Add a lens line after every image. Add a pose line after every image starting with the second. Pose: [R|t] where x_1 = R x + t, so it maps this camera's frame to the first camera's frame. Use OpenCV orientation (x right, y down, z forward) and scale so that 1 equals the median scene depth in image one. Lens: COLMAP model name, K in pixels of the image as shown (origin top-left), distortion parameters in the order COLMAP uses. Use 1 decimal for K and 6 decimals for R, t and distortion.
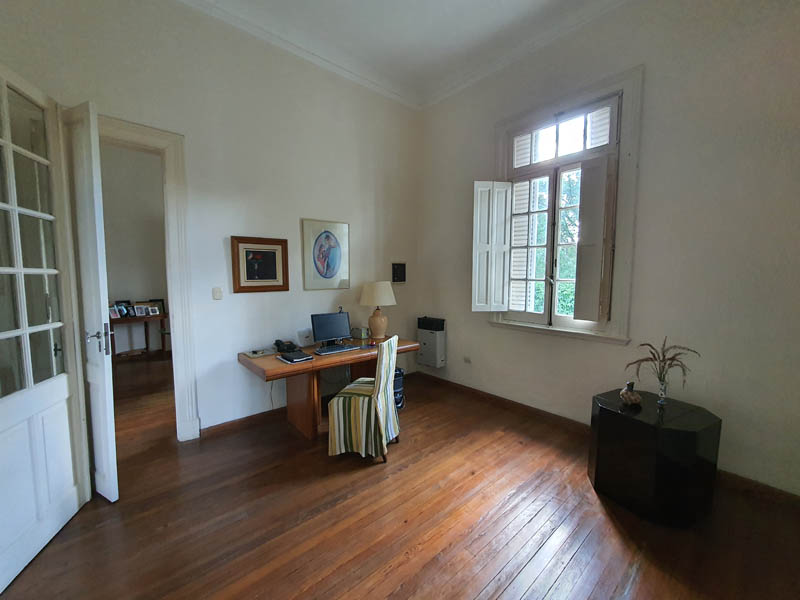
lens RADIAL K [[323.8, 0, 400.0], [0, 323.8, 300.0], [0, 0, 1]] dist [0.011490, 0.000114]
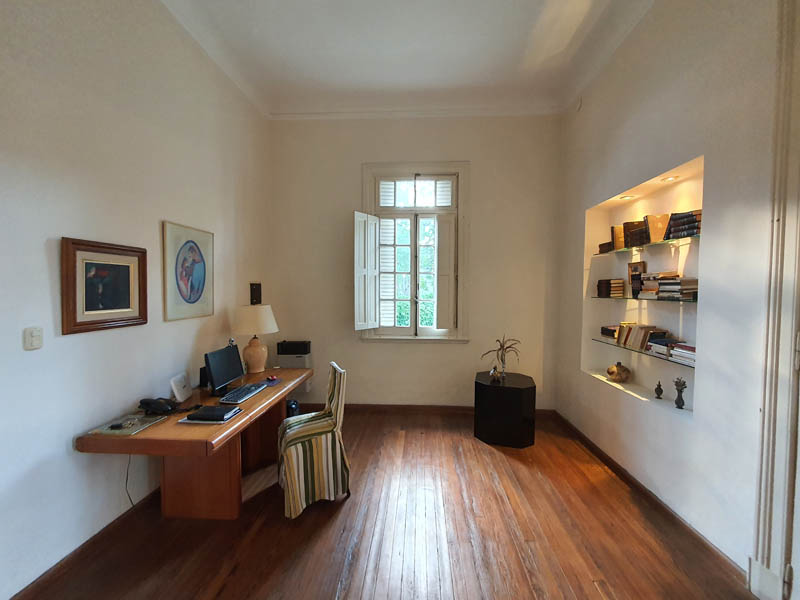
lens RADIAL K [[323.8, 0, 400.0], [0, 323.8, 300.0], [0, 0, 1]] dist [0.011490, 0.000114]
pose [[0.699250, -0.022399, 0.714526, -0.471632], [0.056080, 0.998148, -0.023590, -0.033512], [-0.712674, 0.056566, 0.699211, 0.149413]]
